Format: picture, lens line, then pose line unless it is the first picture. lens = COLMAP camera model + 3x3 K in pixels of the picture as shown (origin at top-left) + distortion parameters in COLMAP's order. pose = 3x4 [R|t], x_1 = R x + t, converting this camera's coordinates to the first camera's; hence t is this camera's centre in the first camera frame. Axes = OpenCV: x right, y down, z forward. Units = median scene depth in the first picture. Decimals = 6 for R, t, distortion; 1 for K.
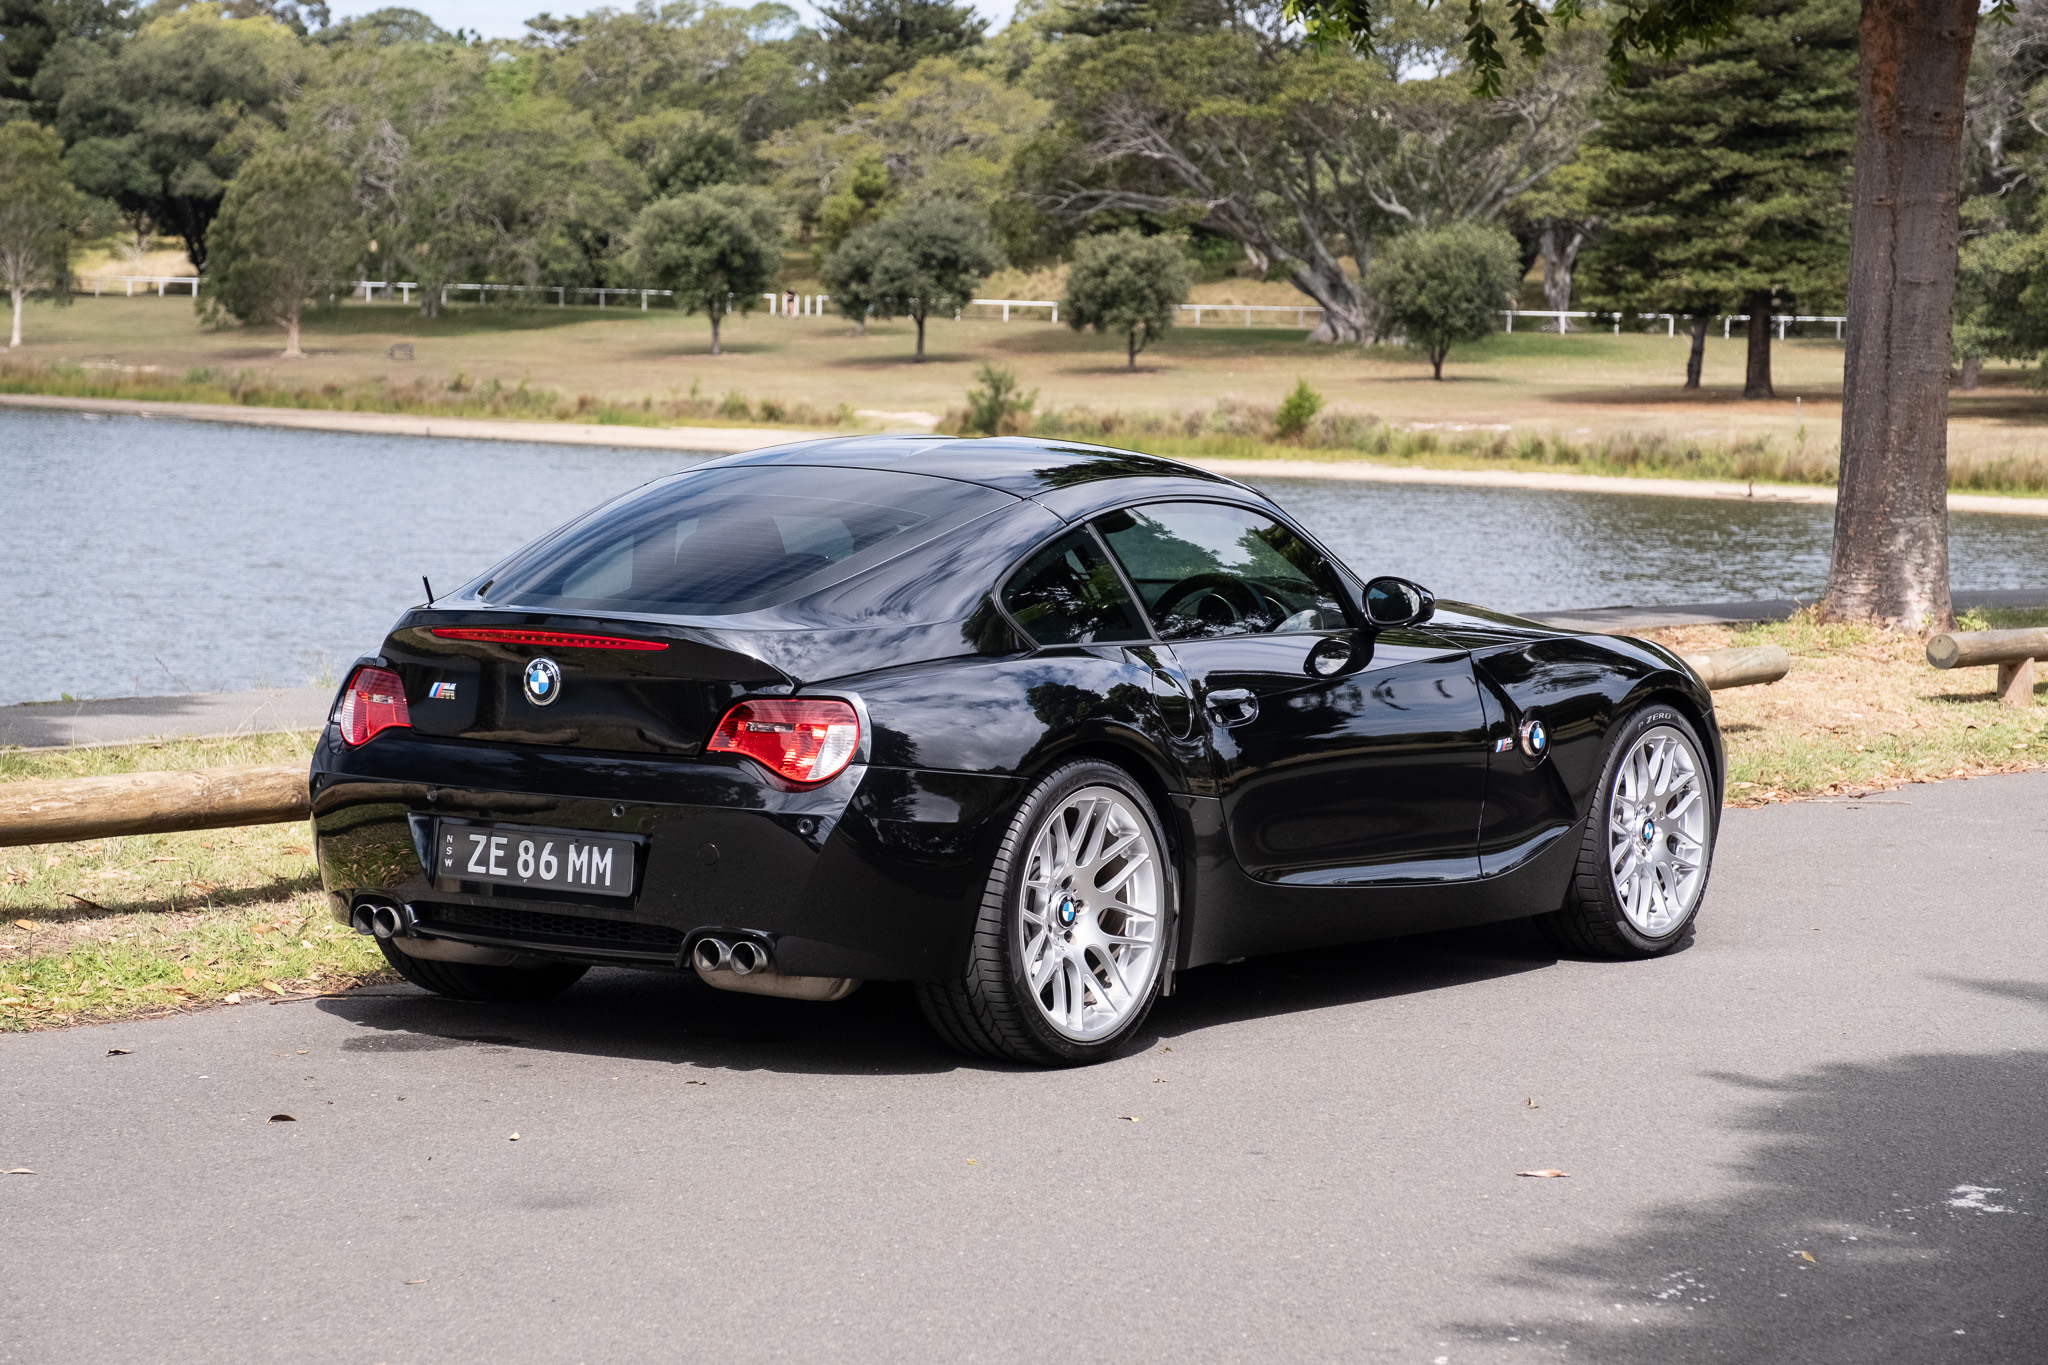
lens RADIAL K [[4514.3, 0, 1024.0], [0, 4514.3, 682.5], [0, 0, 1]] dist [0.269594, -2.512808]
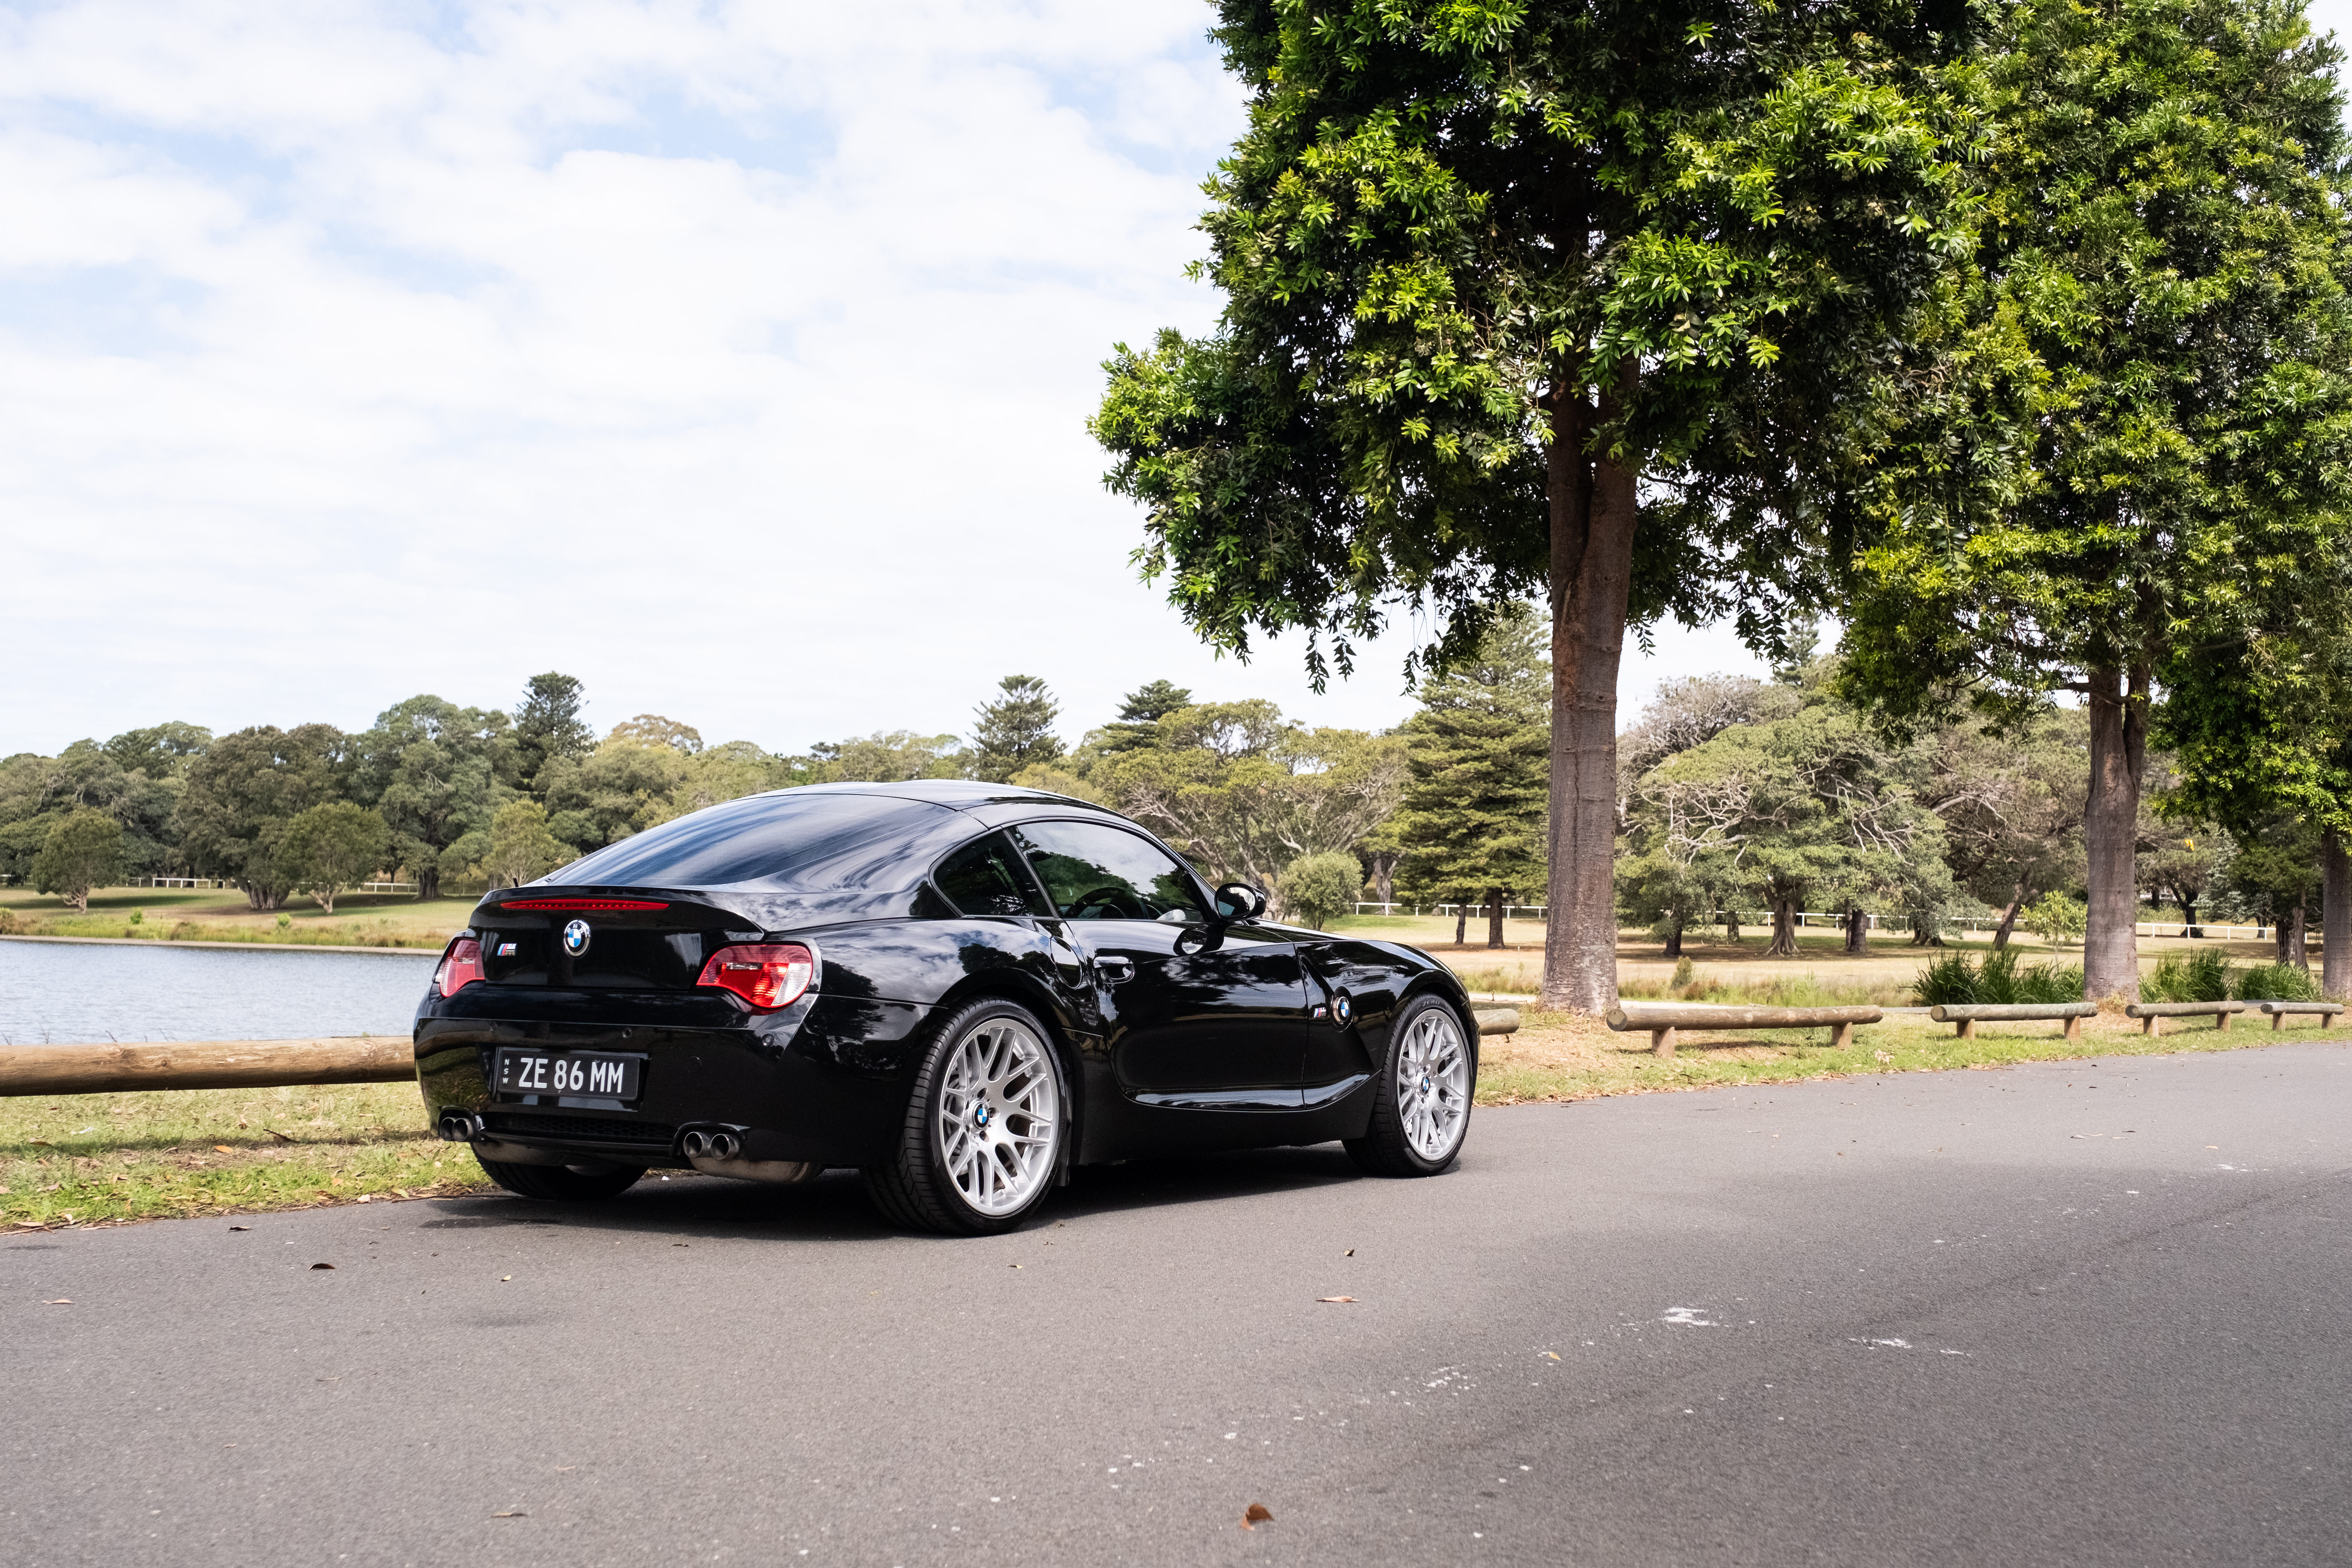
lens RADIAL K [[2489.5, 0, 1176.0], [0, 2489.5, 784.0], [0, 0, 1]] dist [0.077448, -0.225665]
pose [[0.999465, -0.000370, 0.032711, 0.024339], [0.004790, 0.990815, -0.135143, 0.030784], [-0.032360, 0.135227, 0.990286, 0.155882]]
